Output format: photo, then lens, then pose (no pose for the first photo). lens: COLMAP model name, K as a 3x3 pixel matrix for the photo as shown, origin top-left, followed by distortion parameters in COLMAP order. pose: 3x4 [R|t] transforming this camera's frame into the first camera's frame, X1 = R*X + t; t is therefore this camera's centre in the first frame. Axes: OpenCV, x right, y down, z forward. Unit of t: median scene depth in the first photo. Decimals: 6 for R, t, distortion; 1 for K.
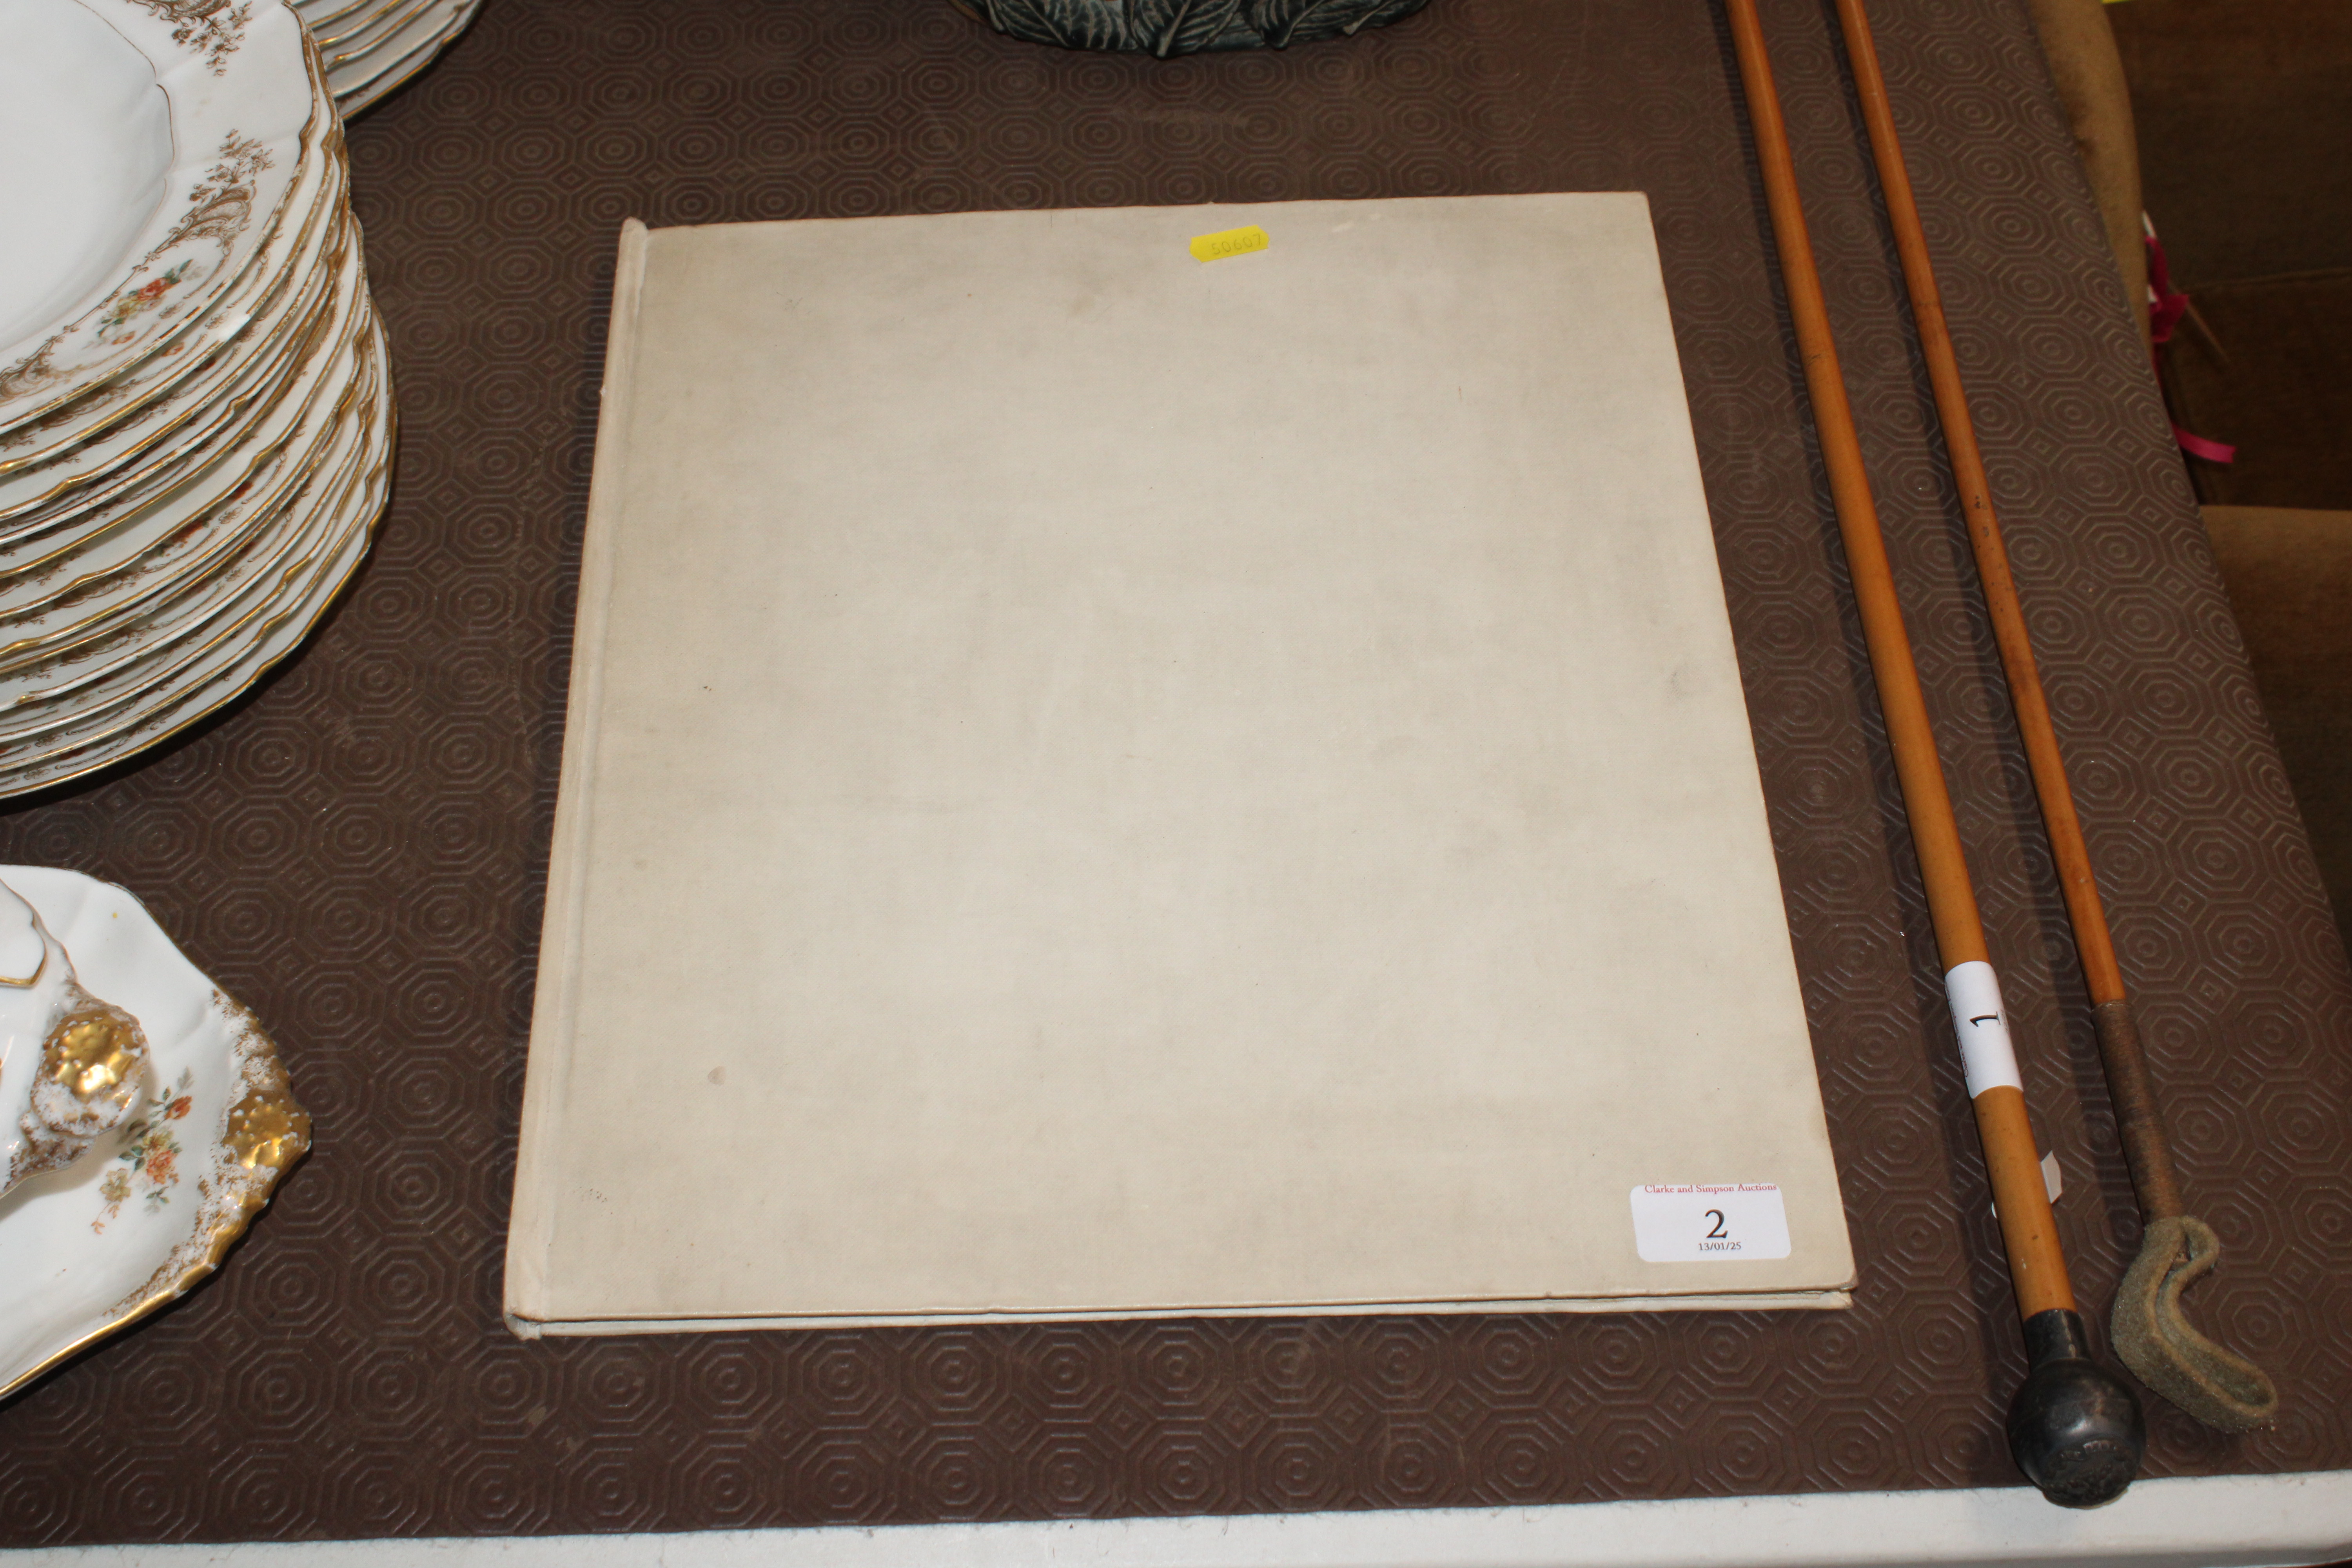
lens RADIAL K [[2890.3, 0, 1176.0], [0, 2890.3, 784.0], [0, 0, 1]] dist [-0.091740, 0.186983]
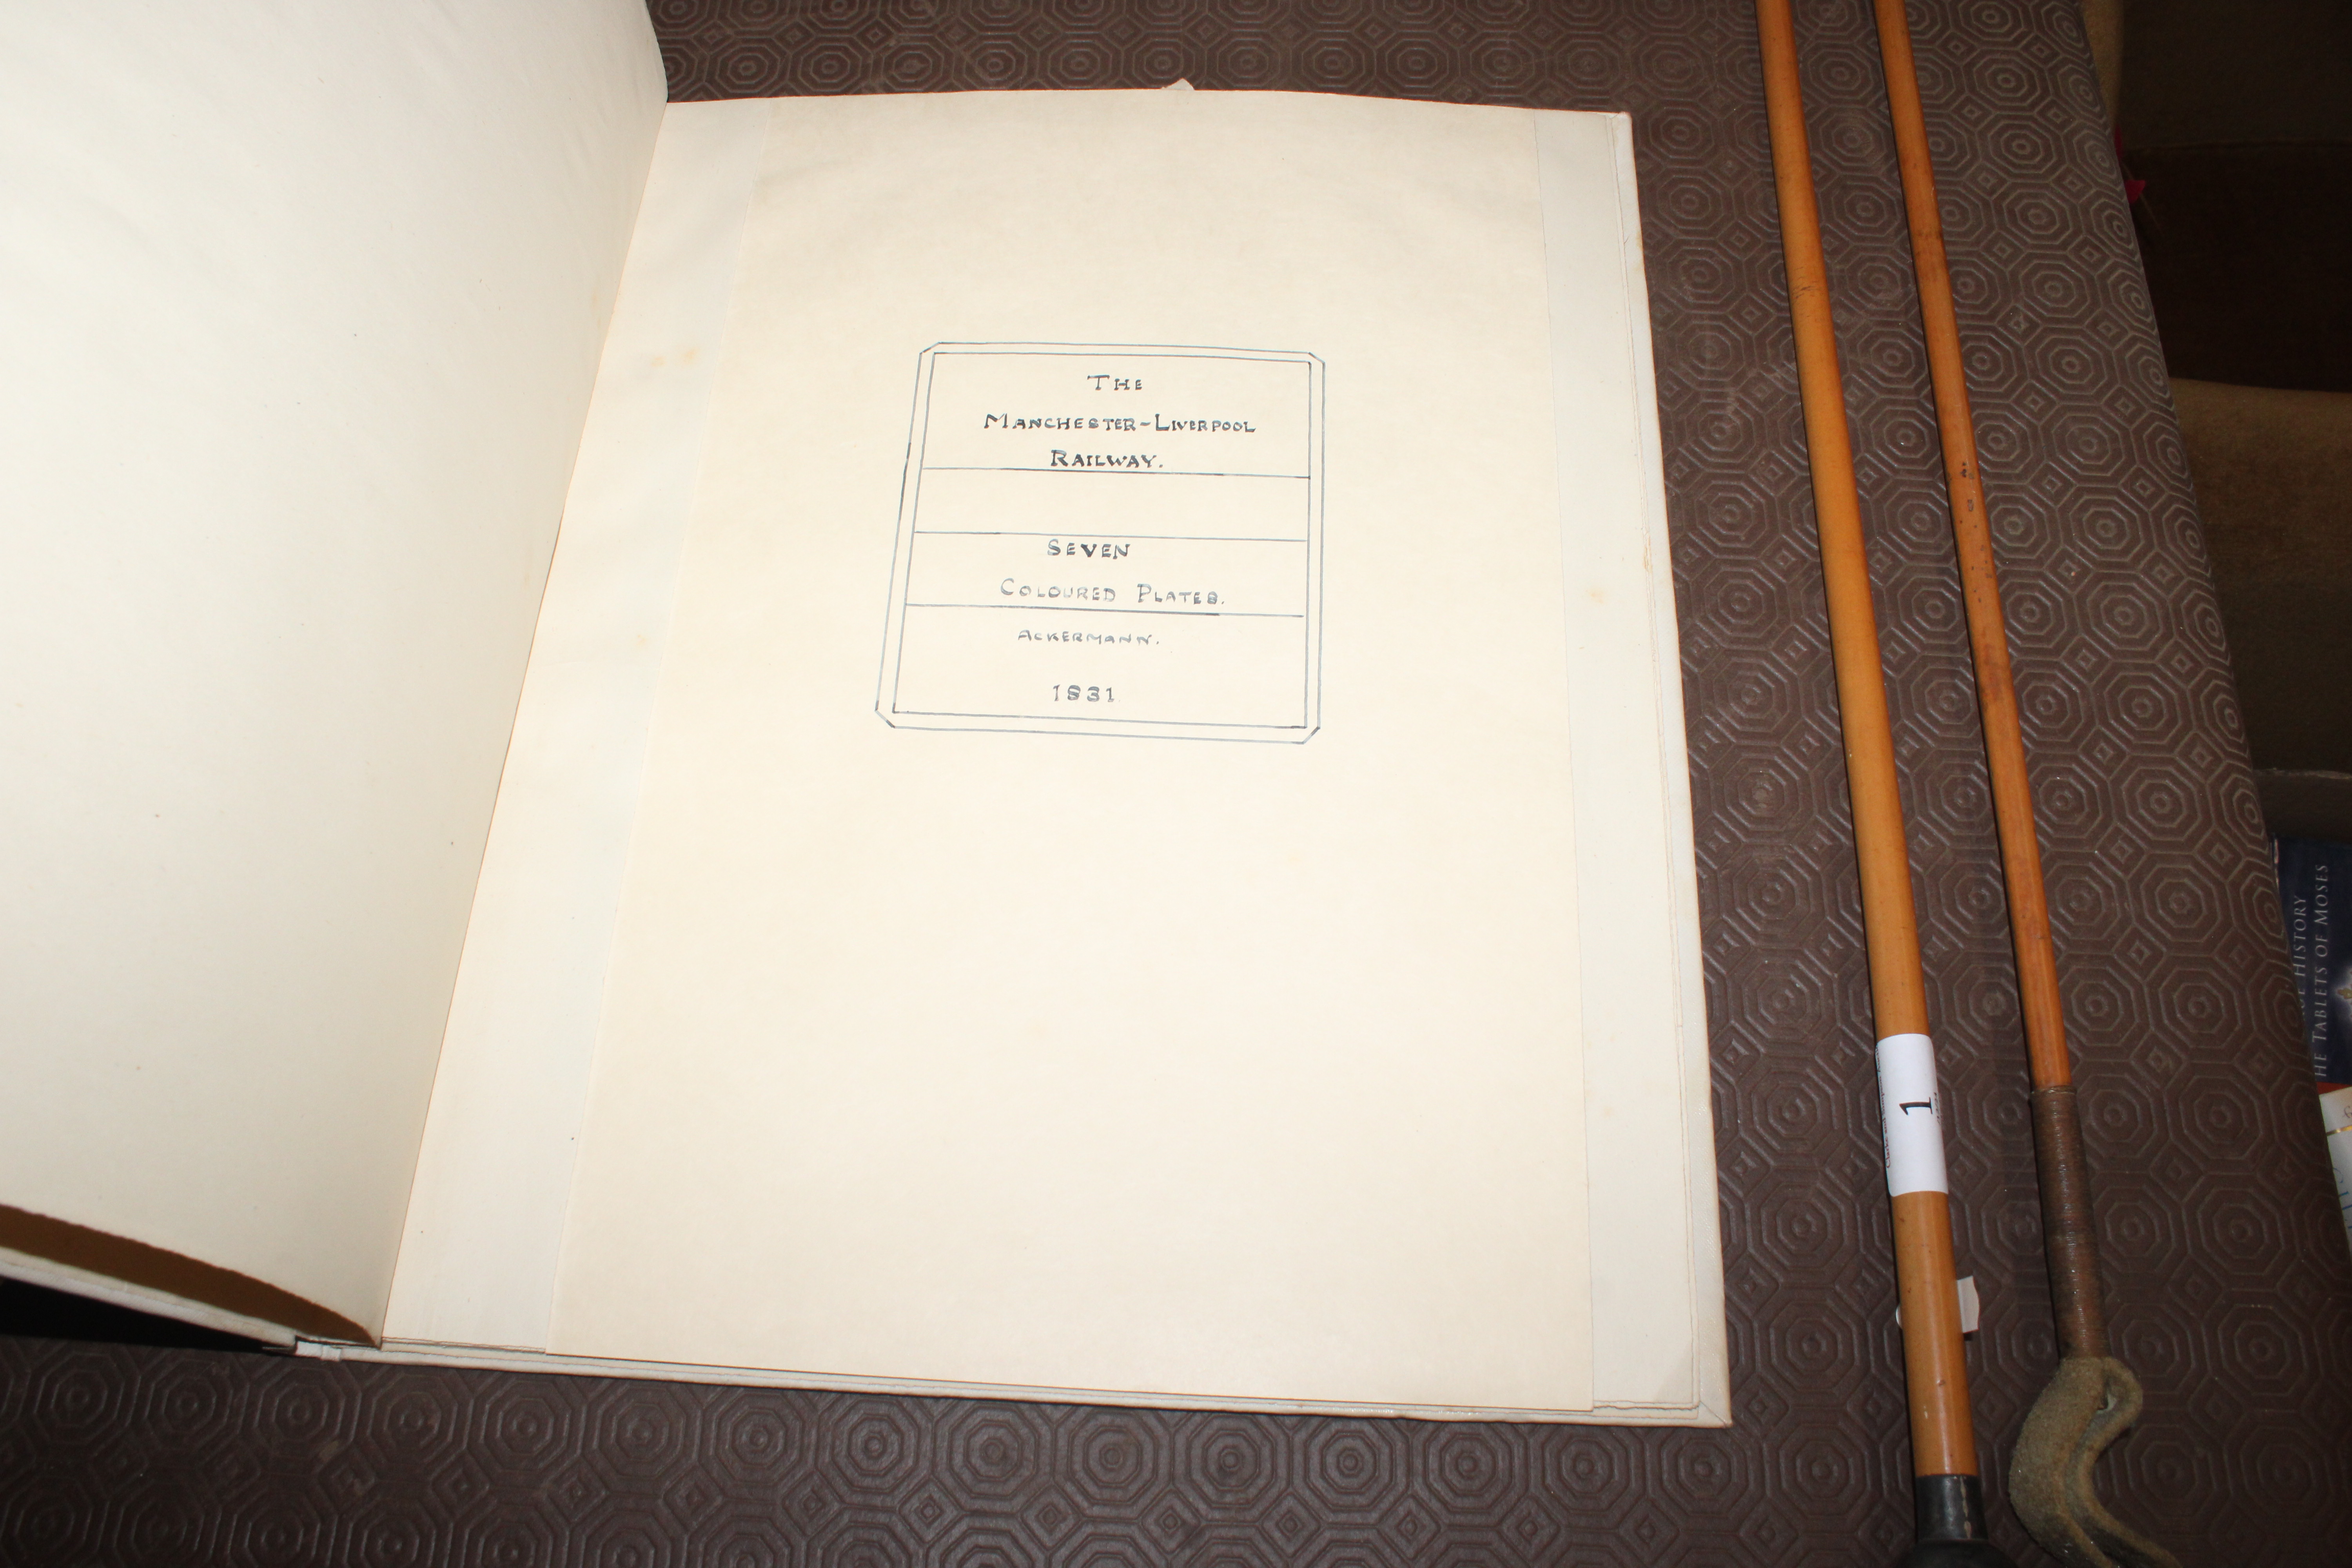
lens RADIAL K [[1949.2, 0, 1176.0], [0, 1949.2, 784.0], [0, 0, 1]] dist [-0.165380, 0.139433]
pose [[0.996132, 0.059935, -0.064258, 0.069820], [-0.045682, 0.977913, 0.203957, -0.111184], [0.075063, -0.200233, 0.976869, 0.357493]]
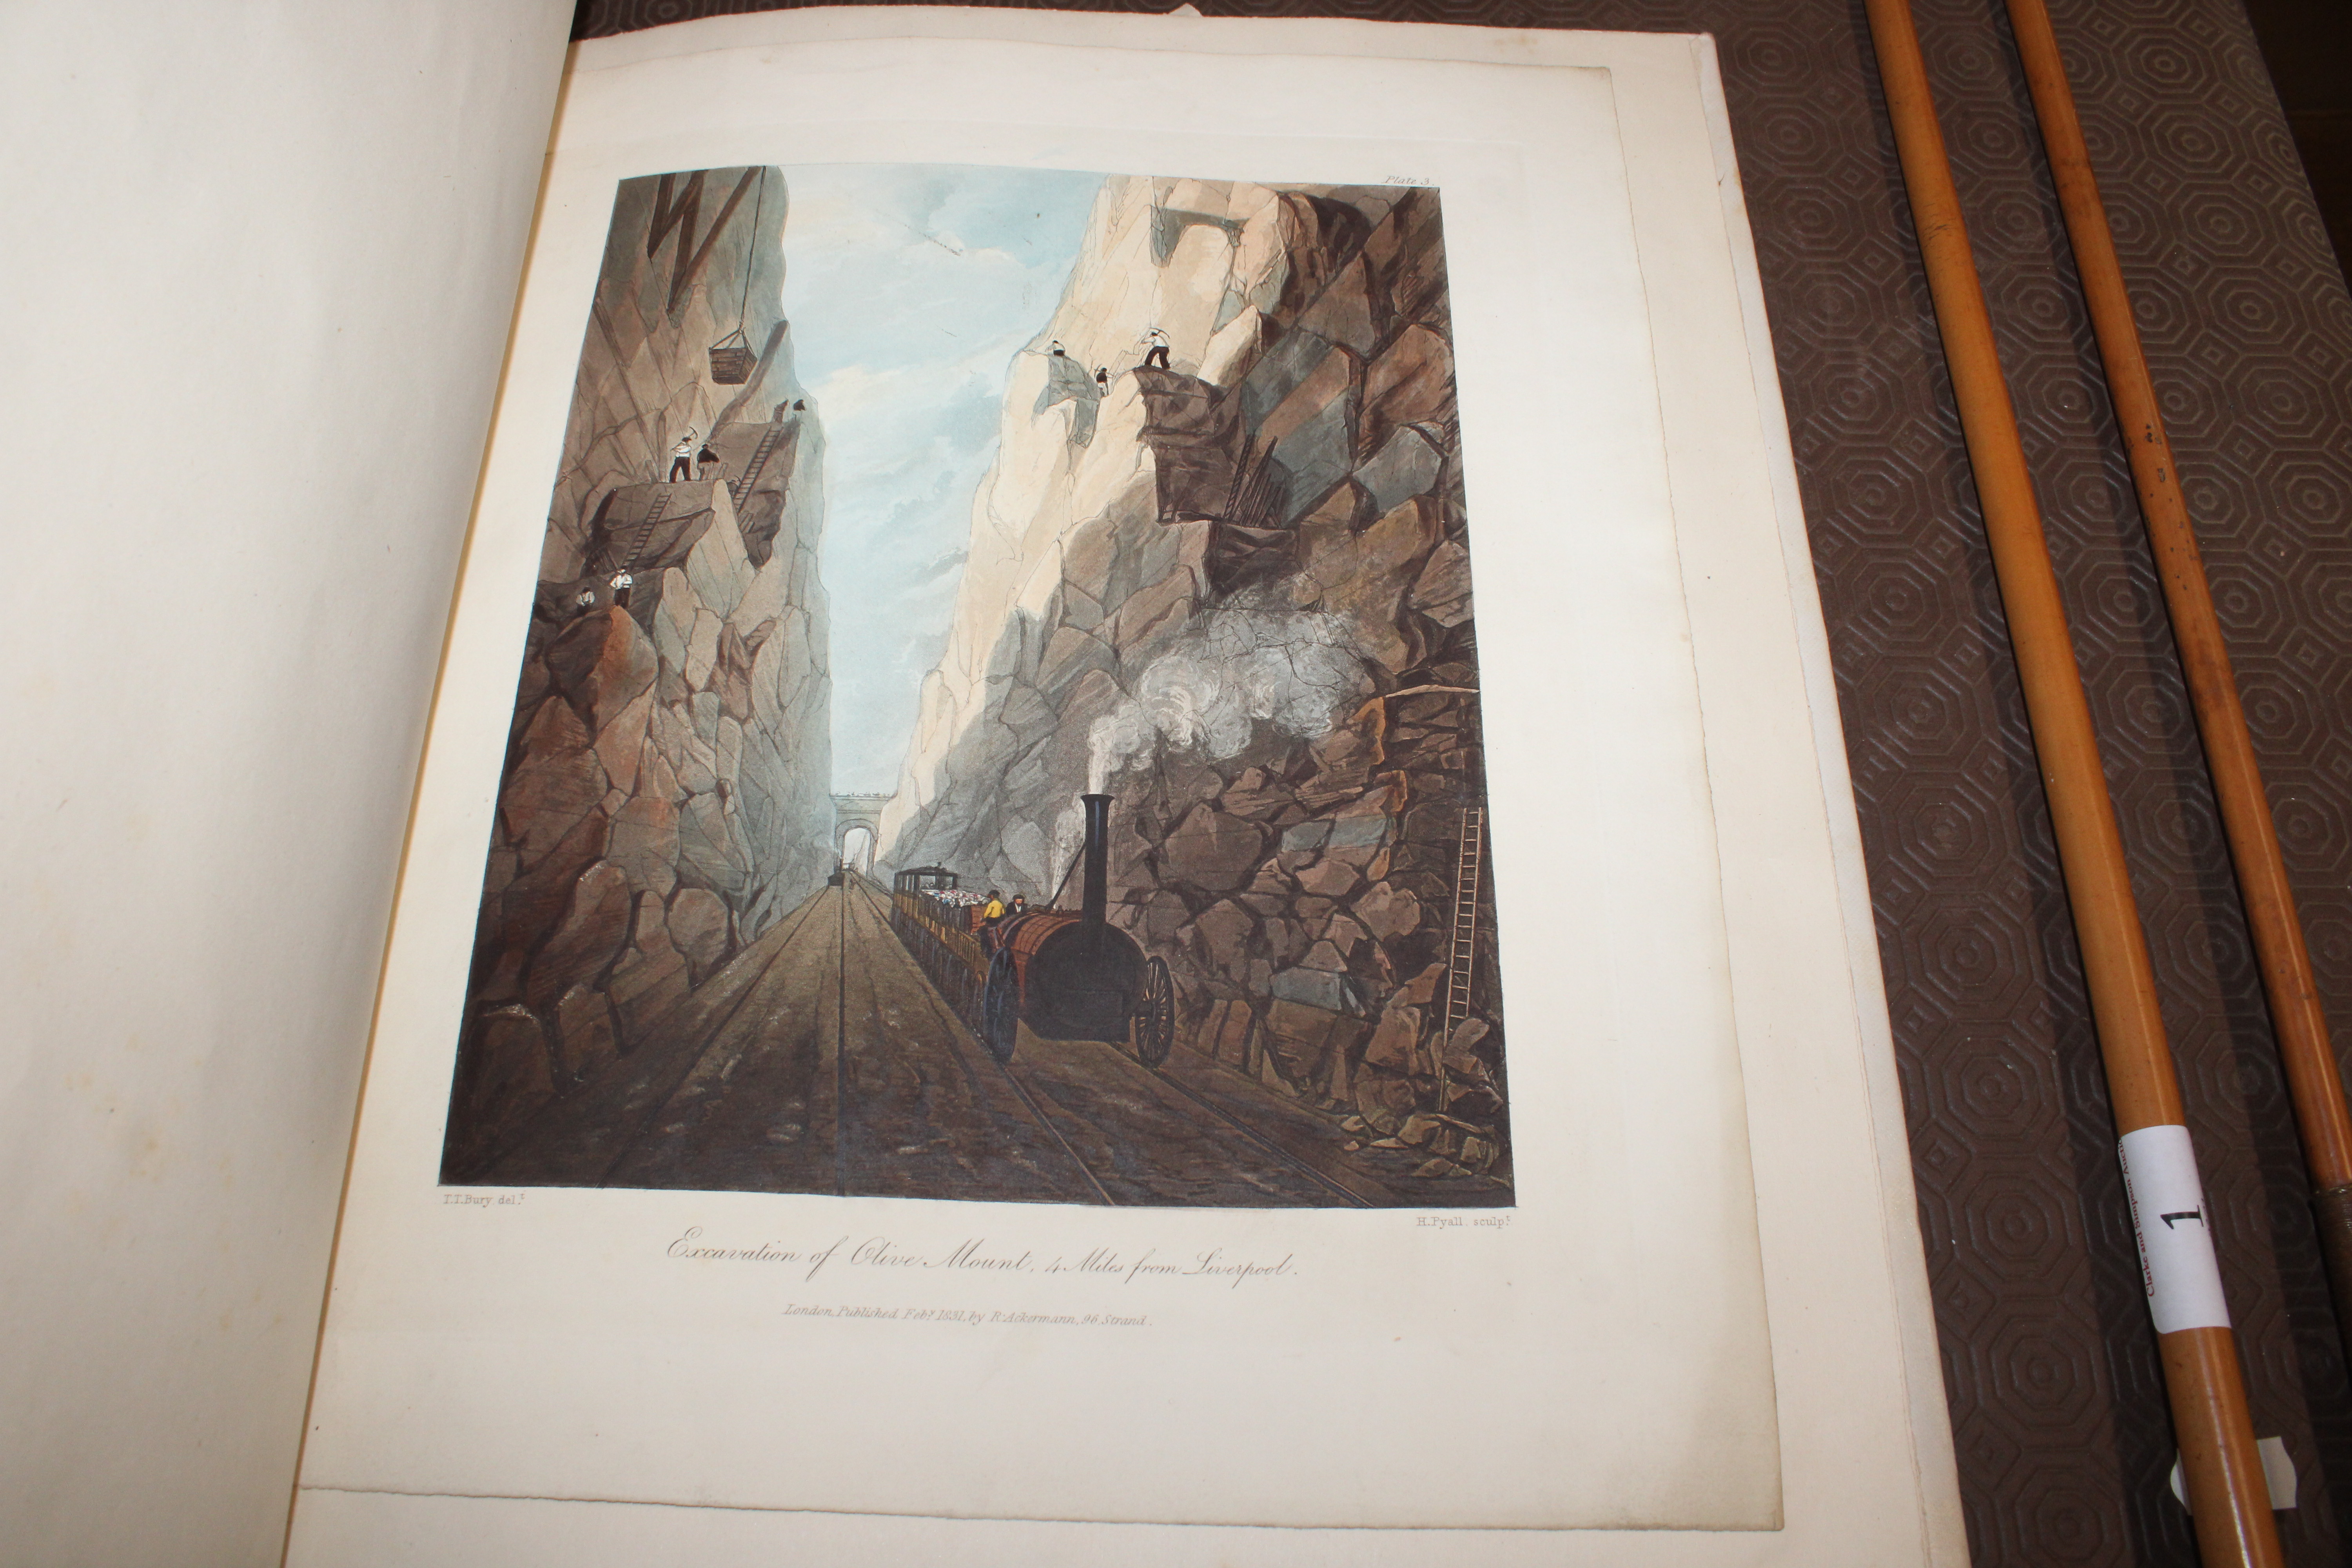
lens RADIAL K [[1934.7, 0, 1173.0], [0, 1934.7, 792.4], [0, 0, 1]] dist [-0.175637, 0.151346]
pose [[0.998991, 0.025906, -0.036698, 0.035641], [-0.018590, 0.982135, 0.187258, -0.091181], [0.040894, -0.186387, 0.981625, 0.473008]]
